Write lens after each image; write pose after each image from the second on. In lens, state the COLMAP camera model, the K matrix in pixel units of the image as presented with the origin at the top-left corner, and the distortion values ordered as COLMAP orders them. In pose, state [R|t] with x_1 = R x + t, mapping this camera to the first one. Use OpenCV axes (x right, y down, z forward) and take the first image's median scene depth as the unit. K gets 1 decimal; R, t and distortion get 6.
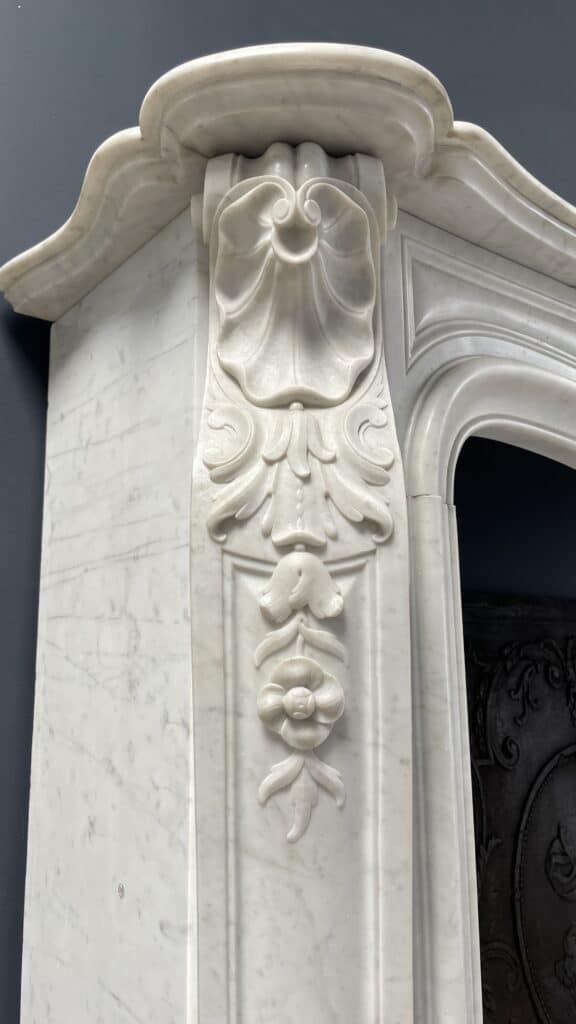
lens RADIAL K [[794.2, 0, 290.6], [0, 794.2, 507.8], [0, 0, 1]] dist [0.102454, -0.158542]
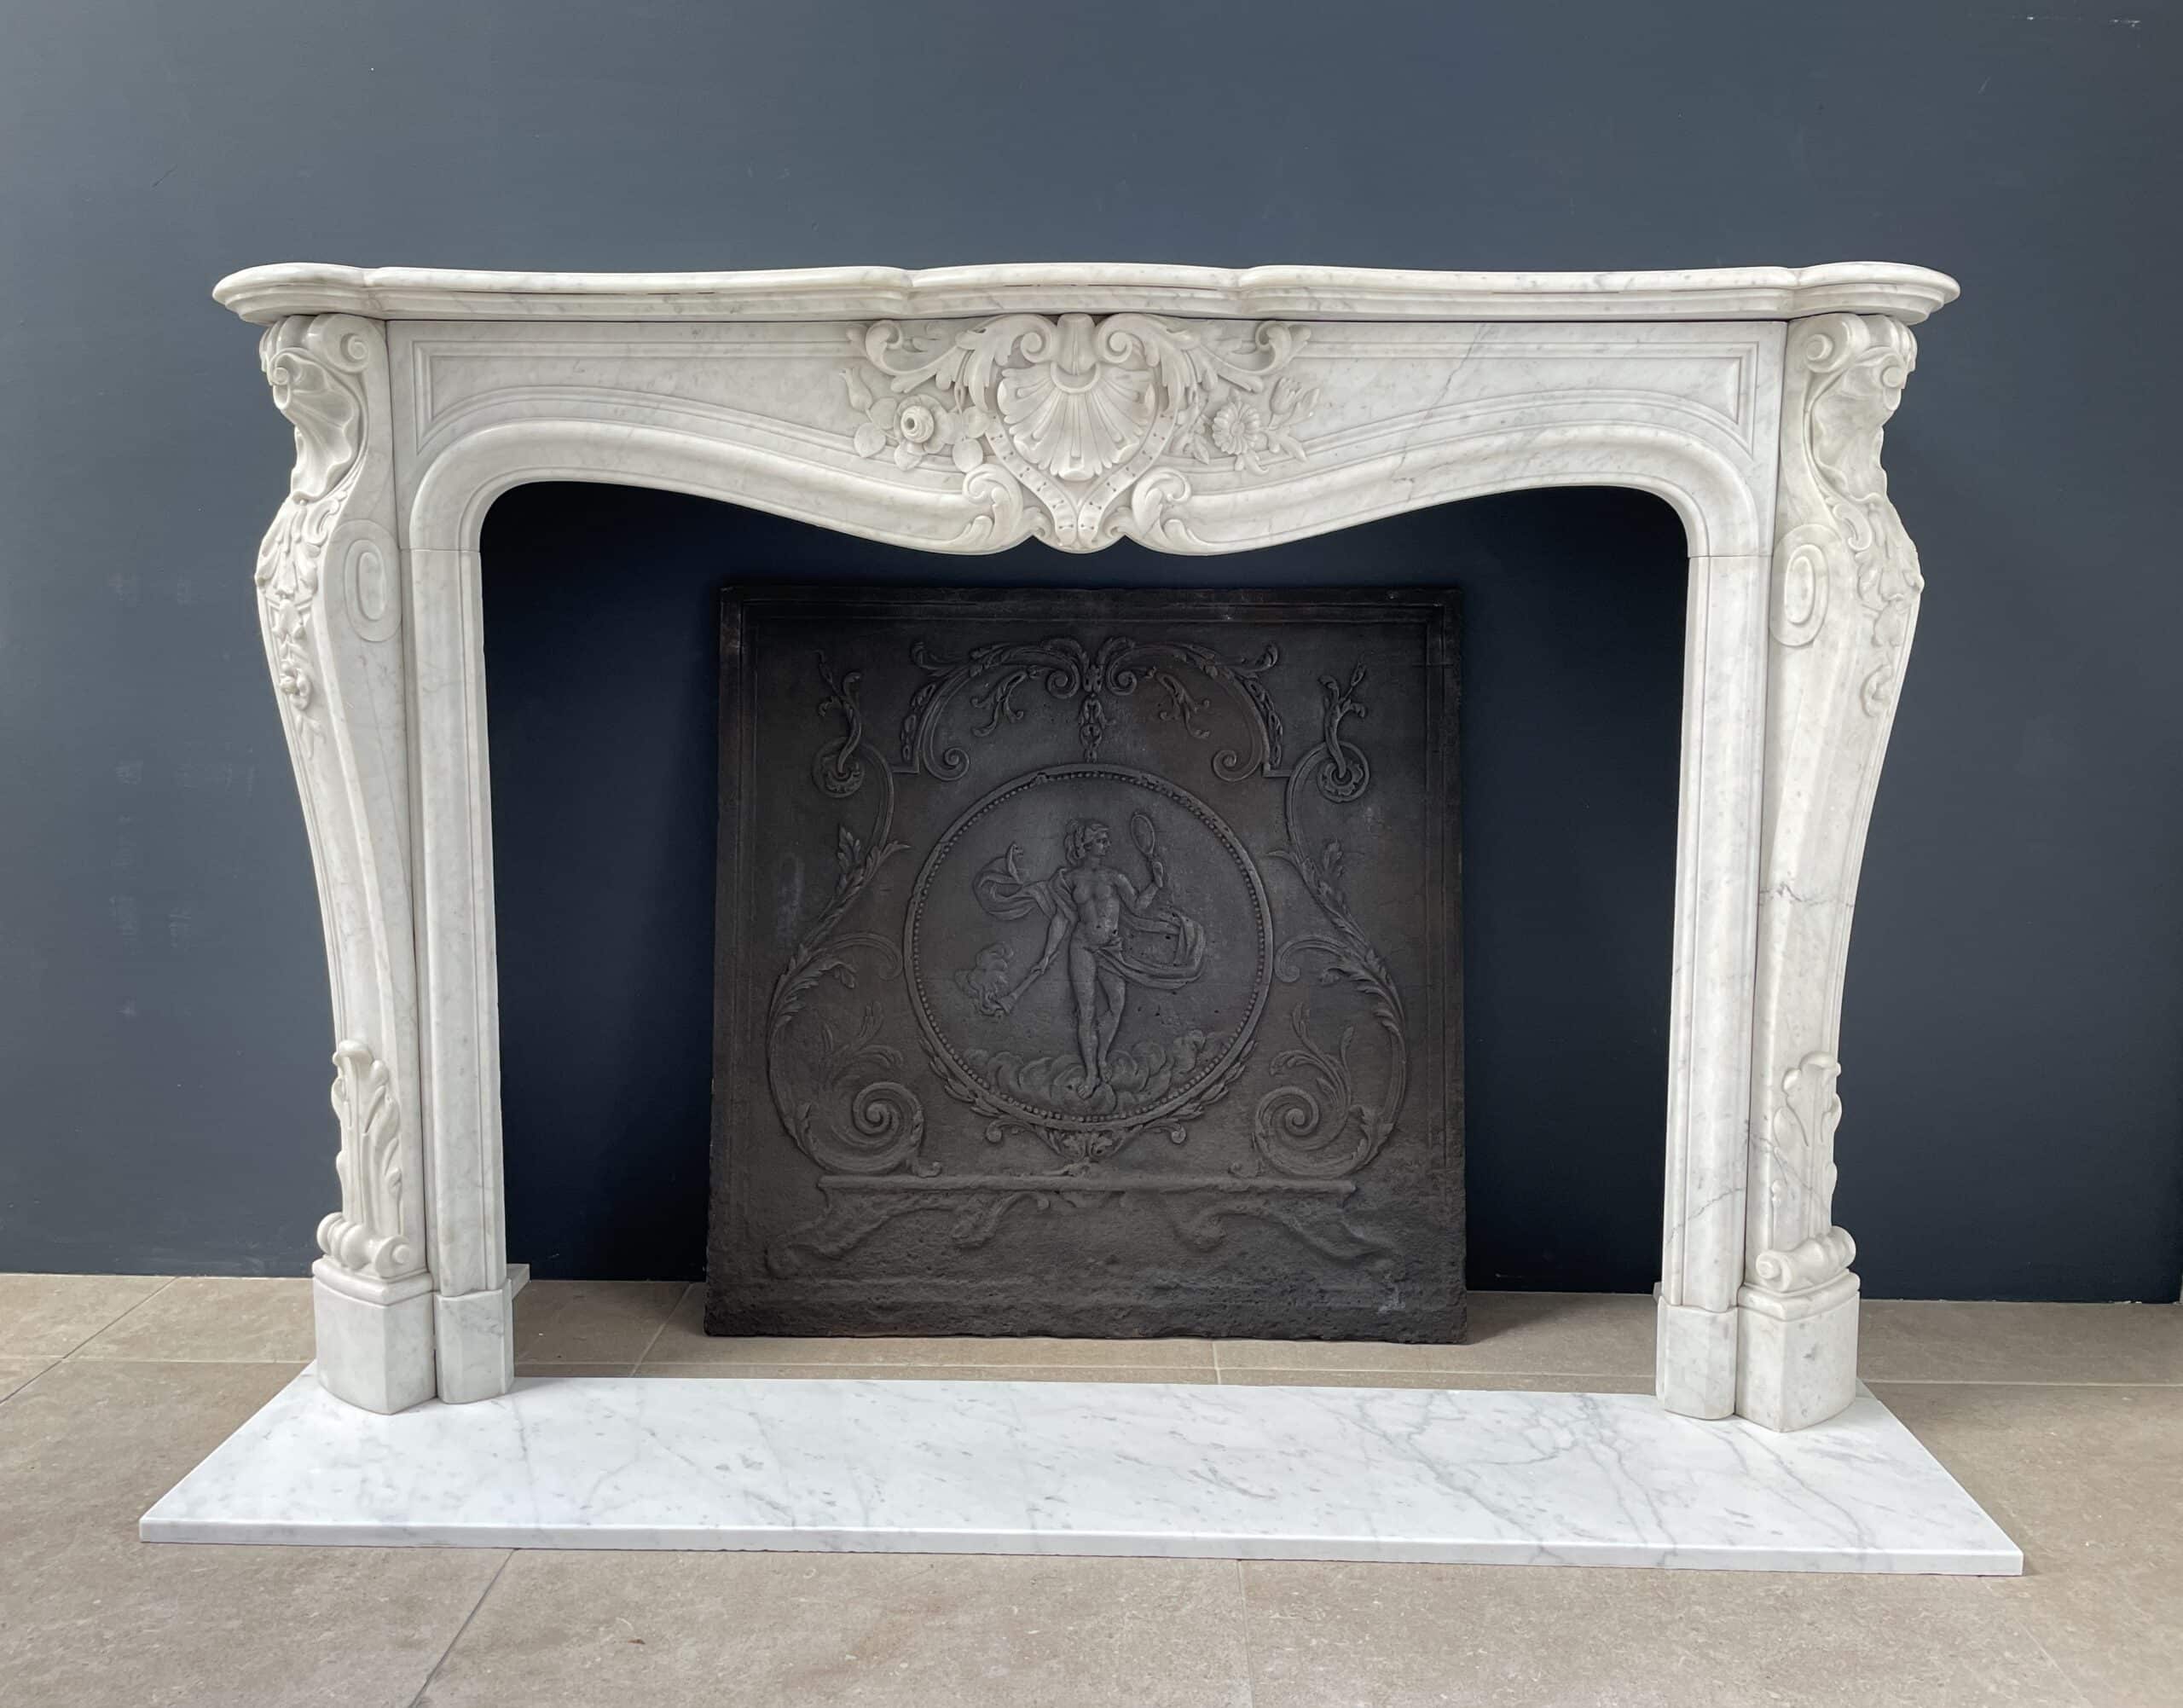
lens RADIAL K [[1717.3, 0, 1095.1], [0, 1717.3, 831.9], [0, 0, 1]] dist [0.099348, -0.138849]
pose [[0.780187, 0.089278, -0.619143, 3.403485], [0.101488, 0.958585, 0.266109, -0.259366], [0.617259, -0.270450, 0.738815, -0.755660]]
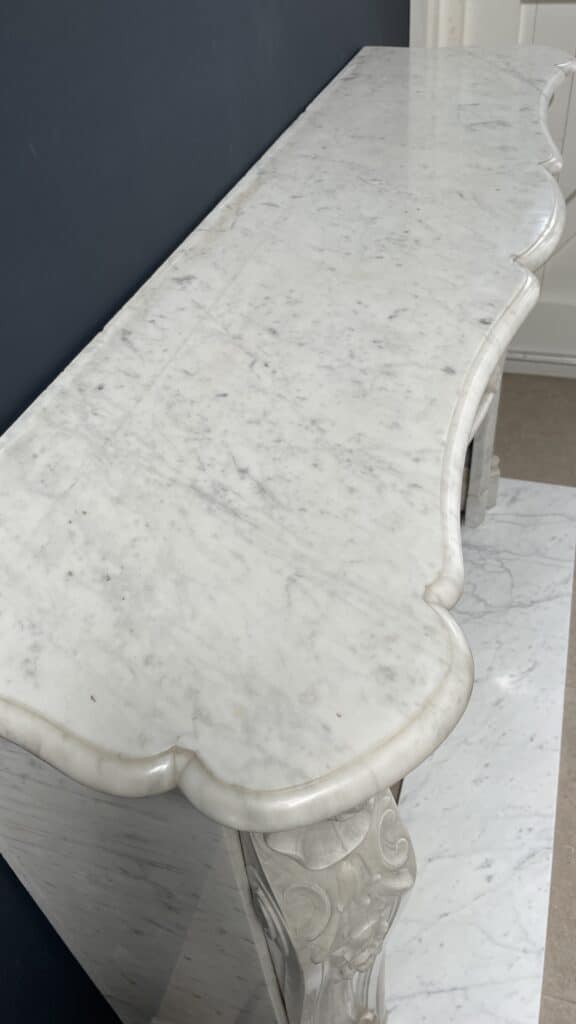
lens RADIAL K [[780.6, 0, 288.6], [0, 780.6, 507.0], [0, 0, 1]] dist [0.091905, -0.138014]
pose [[0.818070, -0.422742, 0.389936, -0.315404], [-0.034962, 0.640201, 0.767411, -1.427904], [-0.574055, -0.641429, 0.508950, 0.760895]]
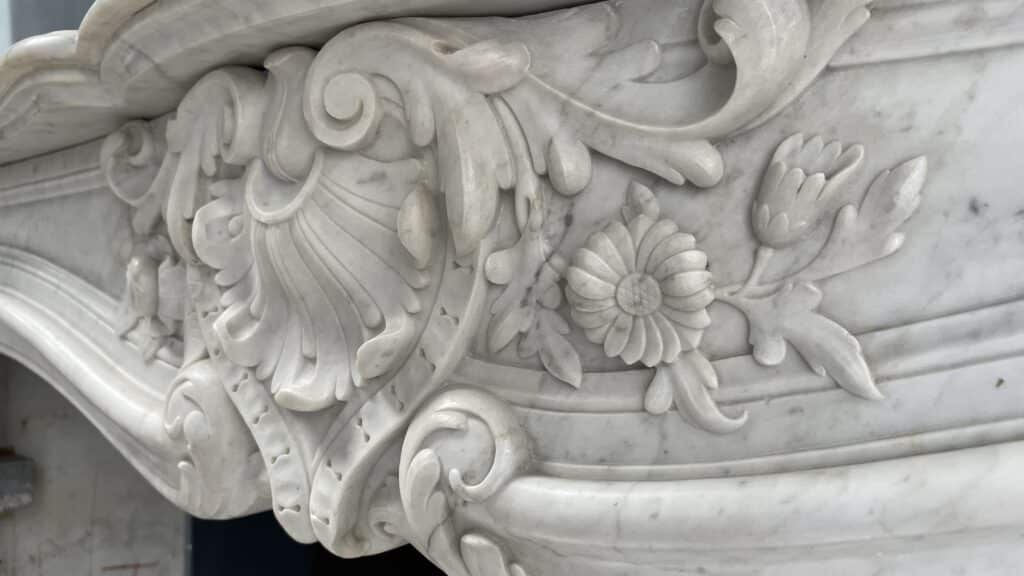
lens RADIAL K [[788.4, 0, 510.4], [0, 788.4, 277.1], [0, 0, 1]] dist [0.099430, -0.161046]
pose [[0.264757, -0.005426, -0.964300, 1.964801], [0.171287, 0.984347, 0.041490, -0.138451], [0.948981, -0.176156, 0.261542, 1.865974]]
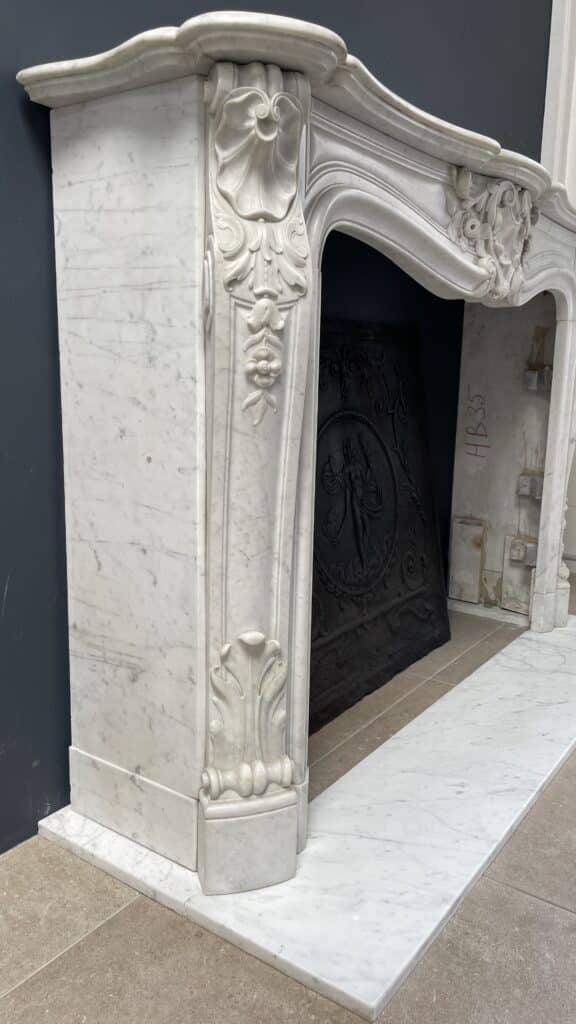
lens RADIAL K [[775.1, 0, 290.8], [0, 775.1, 504.3], [0, 0, 1]] dist [0.097472, -0.138158]
pose [[0.952211, -0.021637, 0.304674, -0.532072], [-0.088375, 0.935307, 0.342624, -0.140136], [-0.292377, -0.353176, 0.888697, -1.009414]]
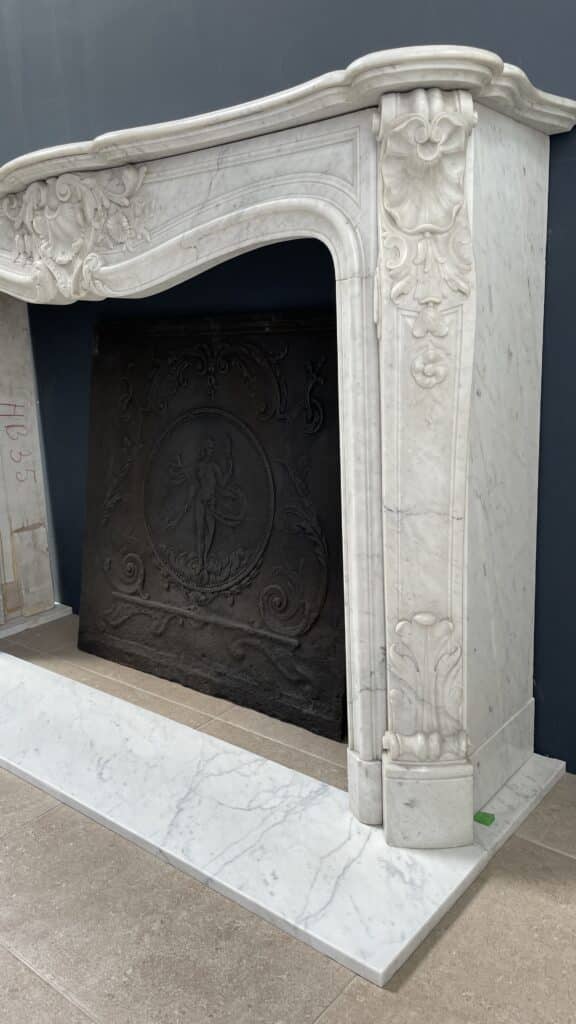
lens RADIAL K [[775.1, 0, 290.8], [0, 775.1, 504.3], [0, 0, 1]] dist [0.097472, -0.138158]
pose [[0.232473, 0.200423, -0.951728, 4.498628], [0.207520, 0.945783, 0.249861, 0.269274], [0.950206, -0.255589, 0.178277, 1.912678]]
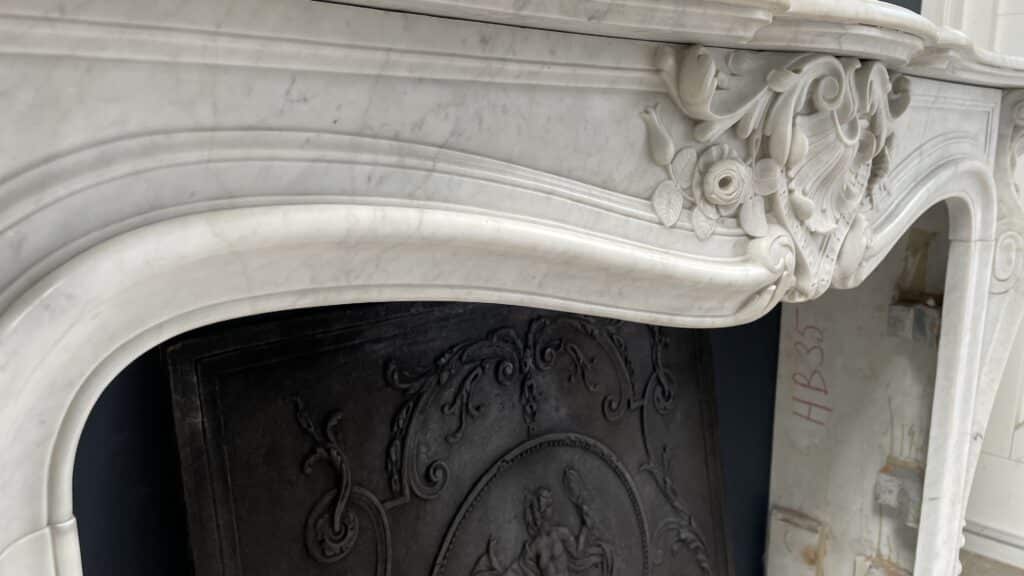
lens RADIAL K [[780.6, 0, 512.0], [0, 780.6, 277.8], [0, 0, 1]] dist [0.091905, -0.138014]
pose [[0.991502, -0.007545, 0.129871, 0.522372], [-0.040220, 0.931626, 0.361187, -0.444391], [-0.123716, -0.363341, 0.923405, 0.595688]]
